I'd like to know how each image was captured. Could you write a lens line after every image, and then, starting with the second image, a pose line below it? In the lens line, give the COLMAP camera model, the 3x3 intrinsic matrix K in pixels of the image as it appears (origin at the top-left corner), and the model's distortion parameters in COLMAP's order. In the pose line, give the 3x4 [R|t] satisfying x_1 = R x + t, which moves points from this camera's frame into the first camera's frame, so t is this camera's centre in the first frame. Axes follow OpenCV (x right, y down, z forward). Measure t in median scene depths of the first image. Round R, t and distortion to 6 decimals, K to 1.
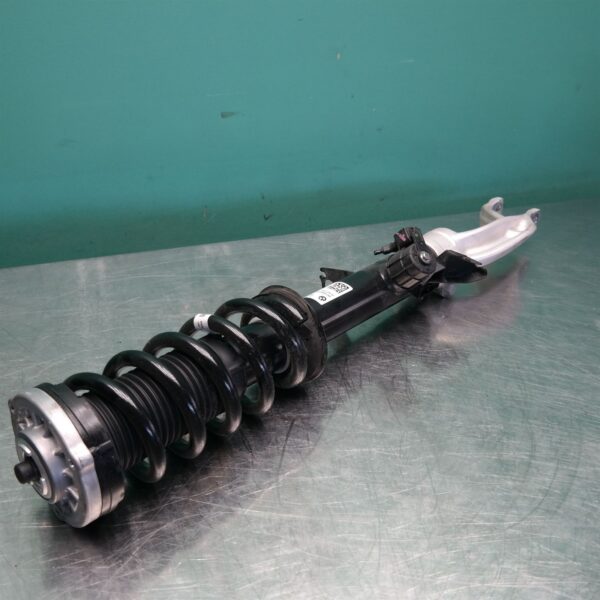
lens RADIAL K [[692.0, 0, 300.5], [0, 692.0, 301.0], [0, 0, 1]] dist [-0.004295, 0.000000]
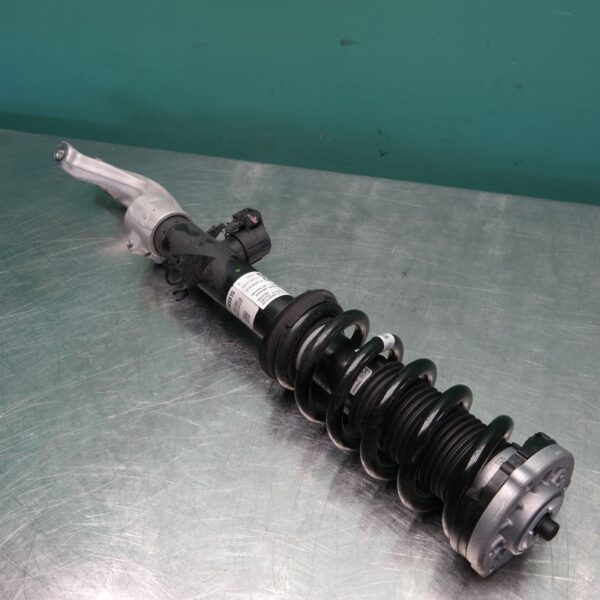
lens RADIAL K [[692.0, 0, 299.6], [0, 692.0, 299.8], [0, 0, 1]] dist [-0.004295, 0.000000]
pose [[0.837031, 0.336797, -0.431215, 0.377732], [-0.249021, 0.936242, 0.247870, -0.154406], [0.487204, -0.100093, 0.867533, 0.086186]]
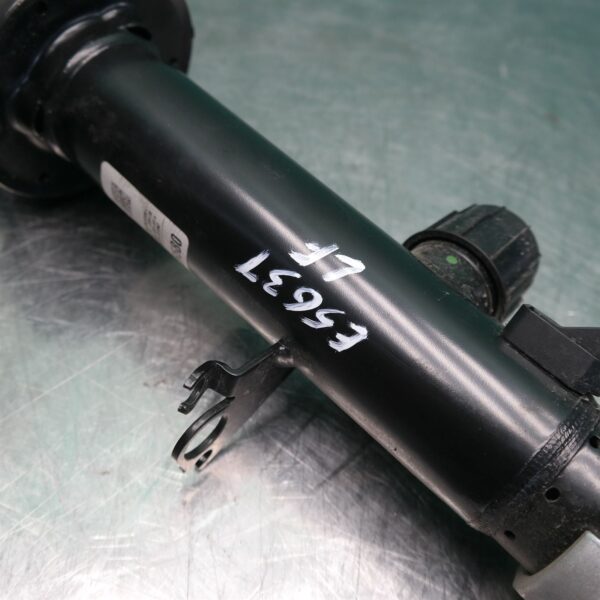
lens RADIAL K [[692.0, 0, 302.3], [0, 692.0, 298.7], [0, 0, 1]] dist [-0.004295, 0.000000]
pose [[0.951457, 0.295302, -0.086753, 0.035791], [-0.250935, 0.907484, 0.336905, -0.010437], [0.178215, -0.298782, 0.937533, 0.451200]]
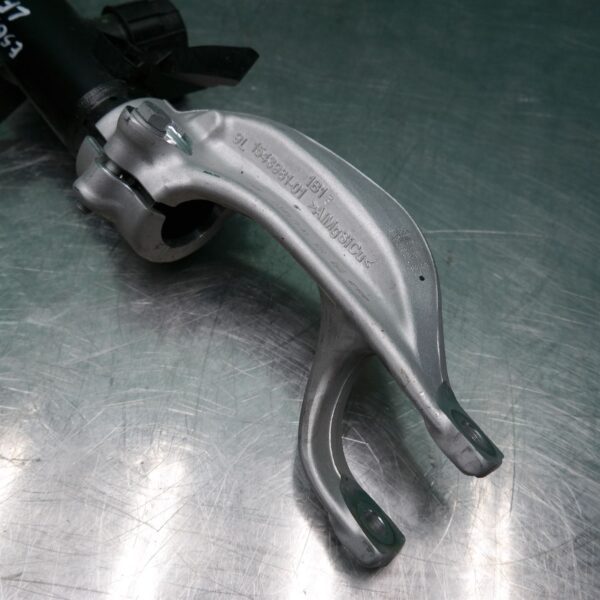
lens RADIAL K [[692.0, 0, 299.0], [0, 692.0, 298.4], [0, 0, 1]] dist [-0.004295, 0.000000]
pose [[0.902925, 0.372307, -0.214740, 0.305292], [-0.242839, 0.854159, 0.459828, -0.029423], [0.354619, -0.363043, 0.861653, 0.322836]]
